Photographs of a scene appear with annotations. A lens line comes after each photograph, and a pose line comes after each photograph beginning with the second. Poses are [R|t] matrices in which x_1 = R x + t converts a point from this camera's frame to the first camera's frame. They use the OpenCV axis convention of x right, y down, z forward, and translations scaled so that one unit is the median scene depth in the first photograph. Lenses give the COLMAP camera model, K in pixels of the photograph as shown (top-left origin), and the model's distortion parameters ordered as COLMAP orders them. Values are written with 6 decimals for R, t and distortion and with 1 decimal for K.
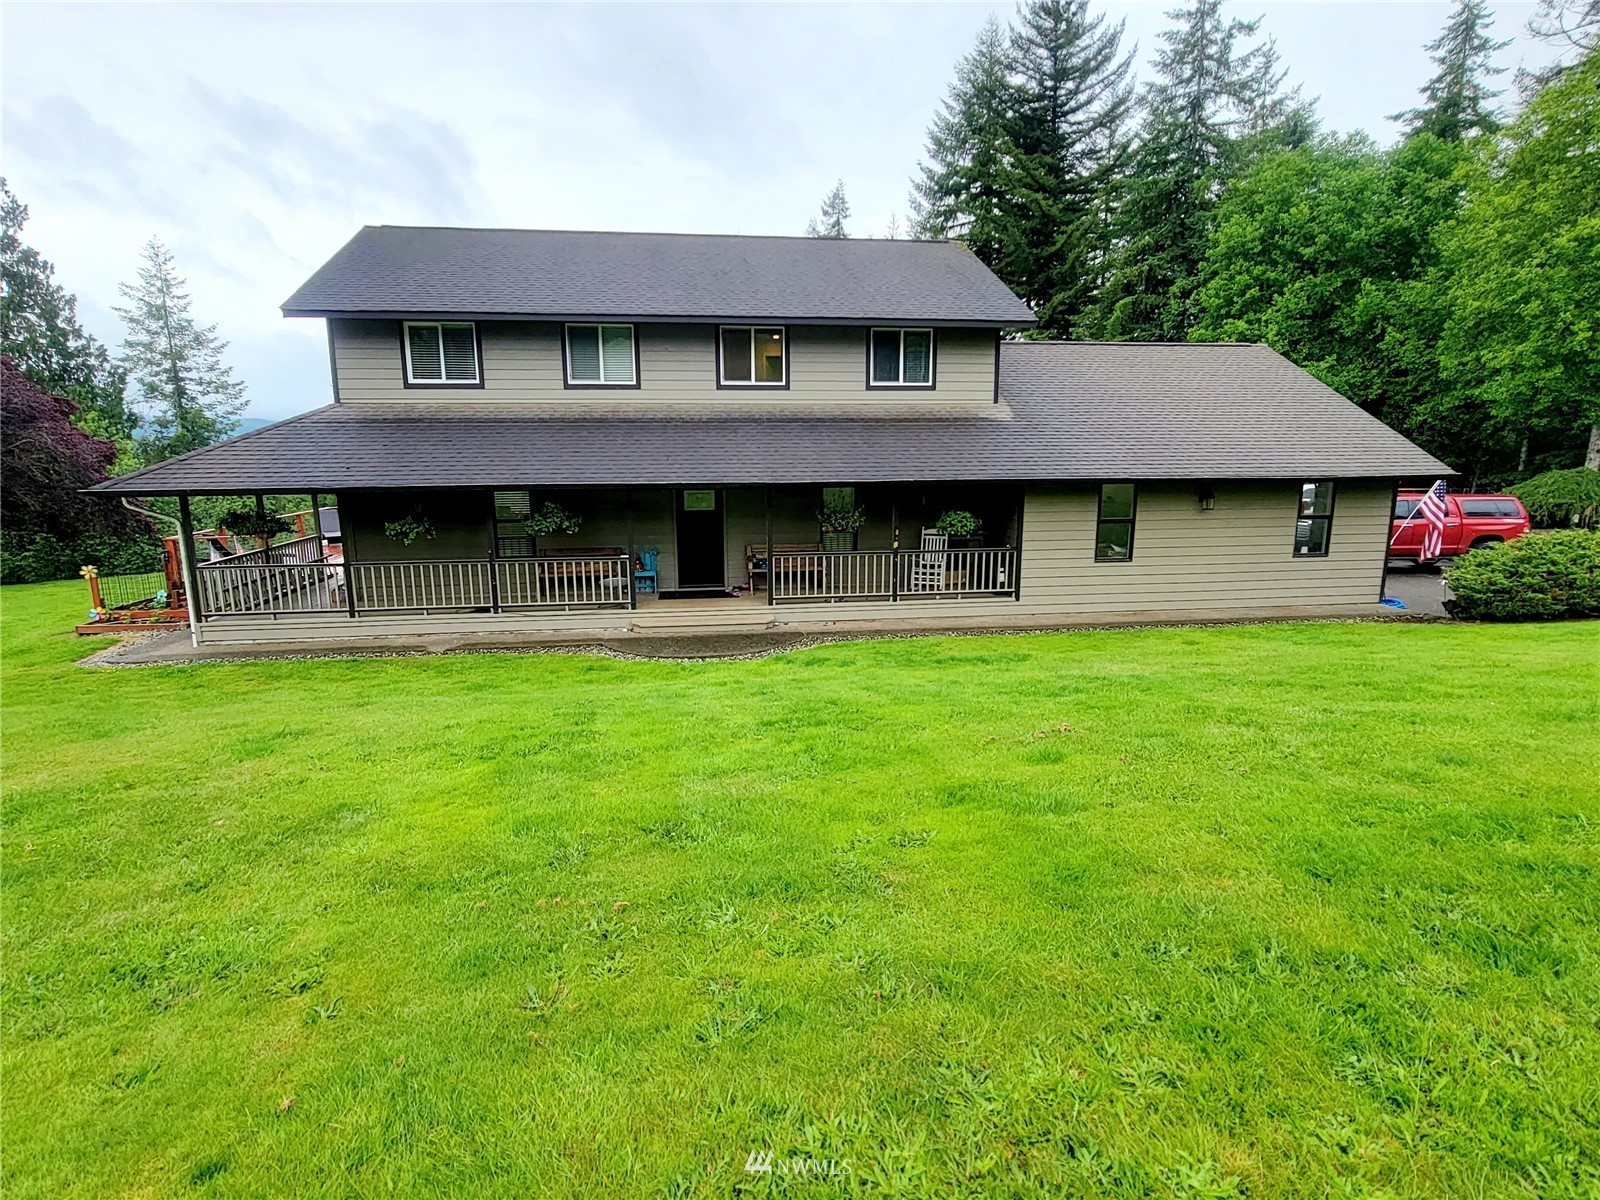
lens RADIAL K [[918.5, 0, 800.3], [0, 918.5, 599.9], [0, 0, 1]] dist [0.002924, 0.001056]
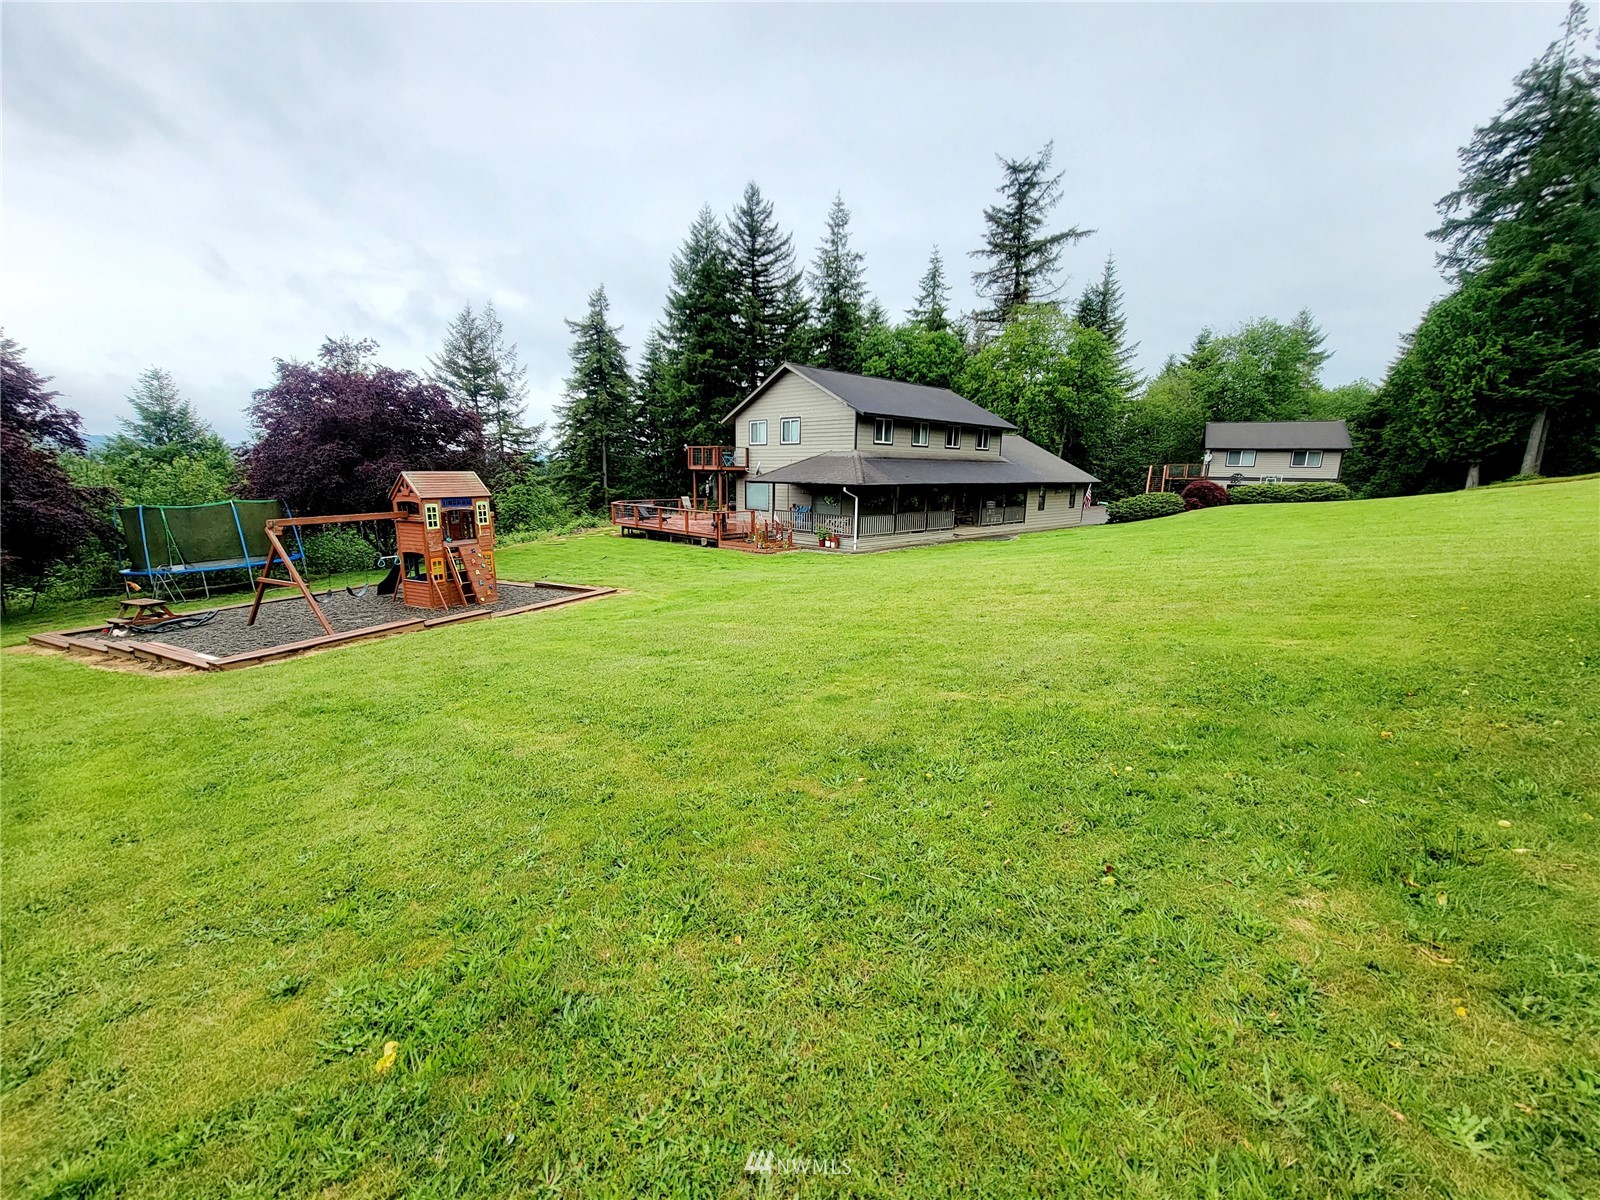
lens RADIAL K [[648.8, 0, 799.1], [0, 648.8, 601.8], [0, 0, 1]] dist [0.002857, -0.000238]
pose [[0.821544, -0.099245, 0.561441, -0.755276], [0.071736, 0.994901, 0.070897, 0.023818], [-0.565614, -0.017969, 0.824474, -0.160182]]
